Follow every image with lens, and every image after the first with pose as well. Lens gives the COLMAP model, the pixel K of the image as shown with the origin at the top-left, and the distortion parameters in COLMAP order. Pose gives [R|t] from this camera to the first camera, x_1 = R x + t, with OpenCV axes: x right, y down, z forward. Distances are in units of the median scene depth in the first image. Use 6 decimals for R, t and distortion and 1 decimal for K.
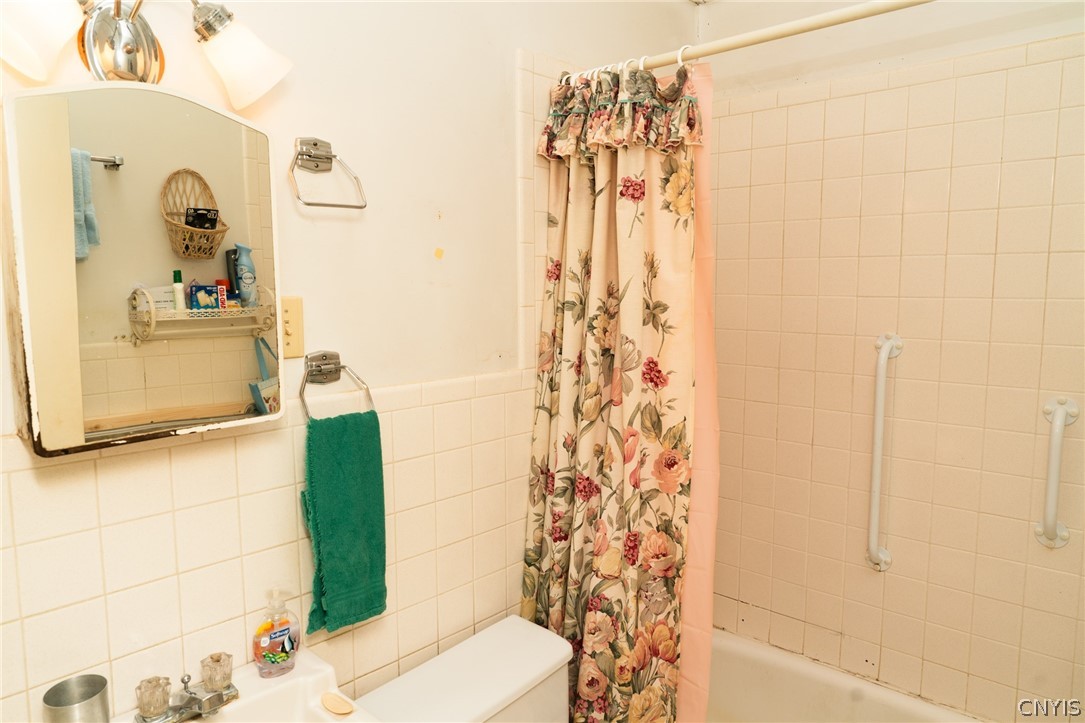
lens RADIAL K [[723.9, 0, 544.7], [0, 723.9, 365.7], [0, 0, 1]] dist [-0.019743, 0.015161]
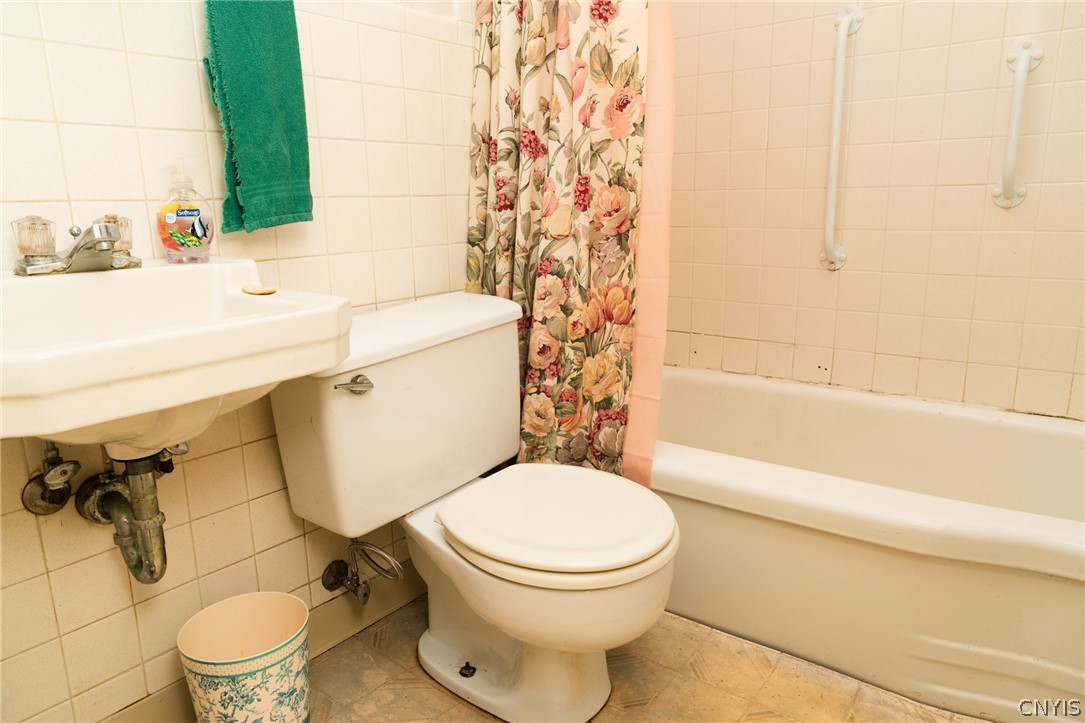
lens RADIAL K [[723.9, 0, 544.7], [0, 723.9, 365.7], [0, 0, 1]] dist [-0.019743, 0.015161]
pose [[0.996631, -0.032417, 0.075340, -0.005052], [0.023832, 0.993402, 0.112177, 0.353045], [-0.078480, -0.110004, 0.990828, 0.056811]]
